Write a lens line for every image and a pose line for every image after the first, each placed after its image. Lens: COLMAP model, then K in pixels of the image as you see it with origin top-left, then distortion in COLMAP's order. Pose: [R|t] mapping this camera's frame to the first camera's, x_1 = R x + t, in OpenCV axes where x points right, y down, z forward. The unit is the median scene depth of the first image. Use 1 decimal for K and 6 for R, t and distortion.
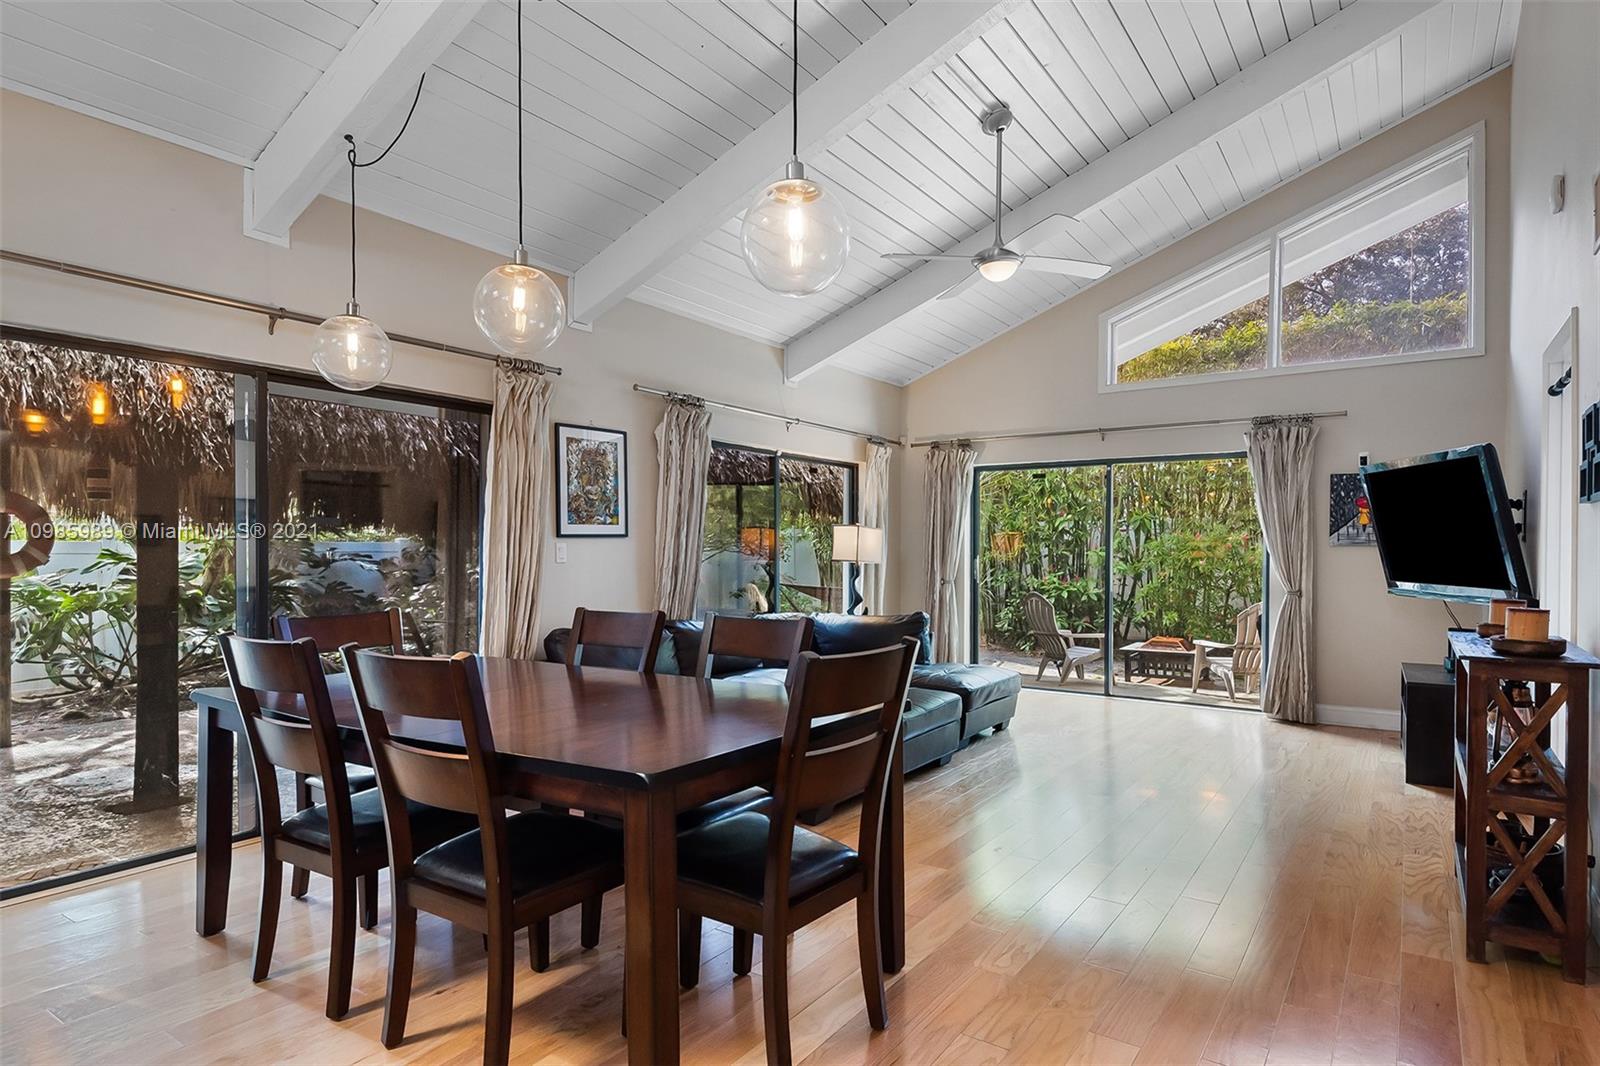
lens RADIAL K [[889.7, 0, 815.1], [0, 889.7, 536.6], [0, 0, 1]] dist [0.016172, -0.004302]
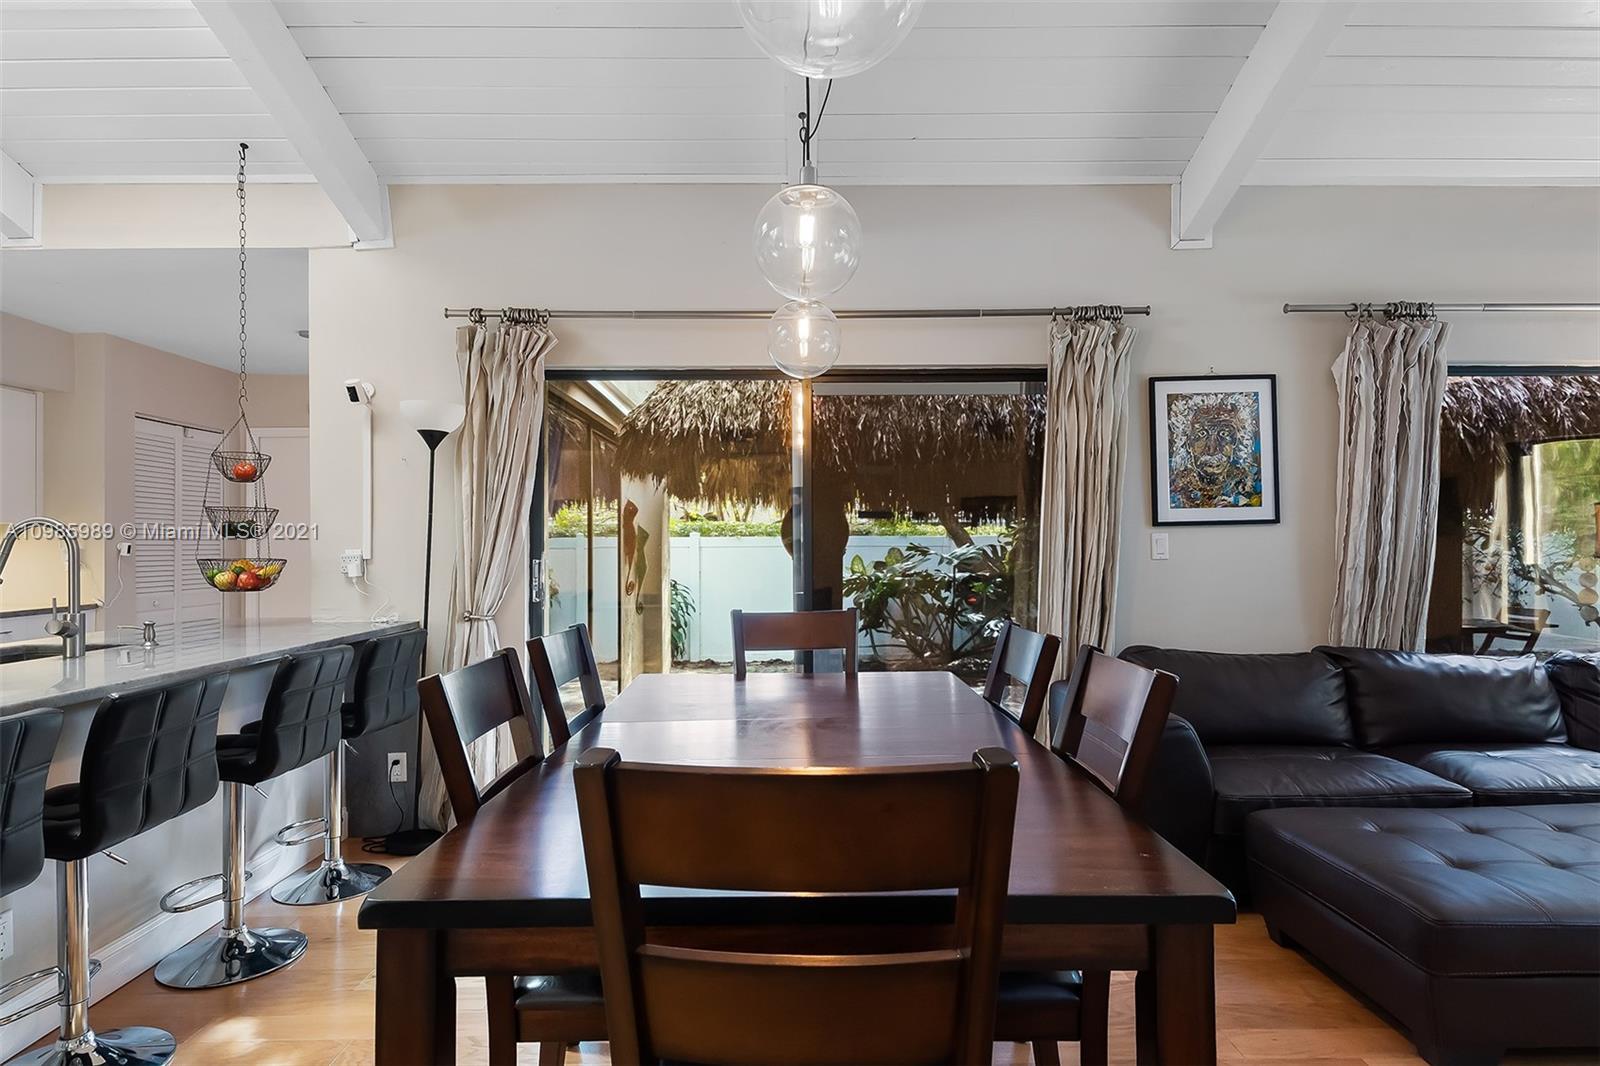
lens RADIAL K [[889.7, 0, 799.0], [0, 889.7, 529.2], [0, 0, 1]] dist [0.016172, -0.004302]
pose [[0.551942, -0.017233, -0.833704, 0.175221], [0.018157, 0.999798, -0.008646, 0.004518], [0.833685, -0.010365, 0.552143, 0.299774]]
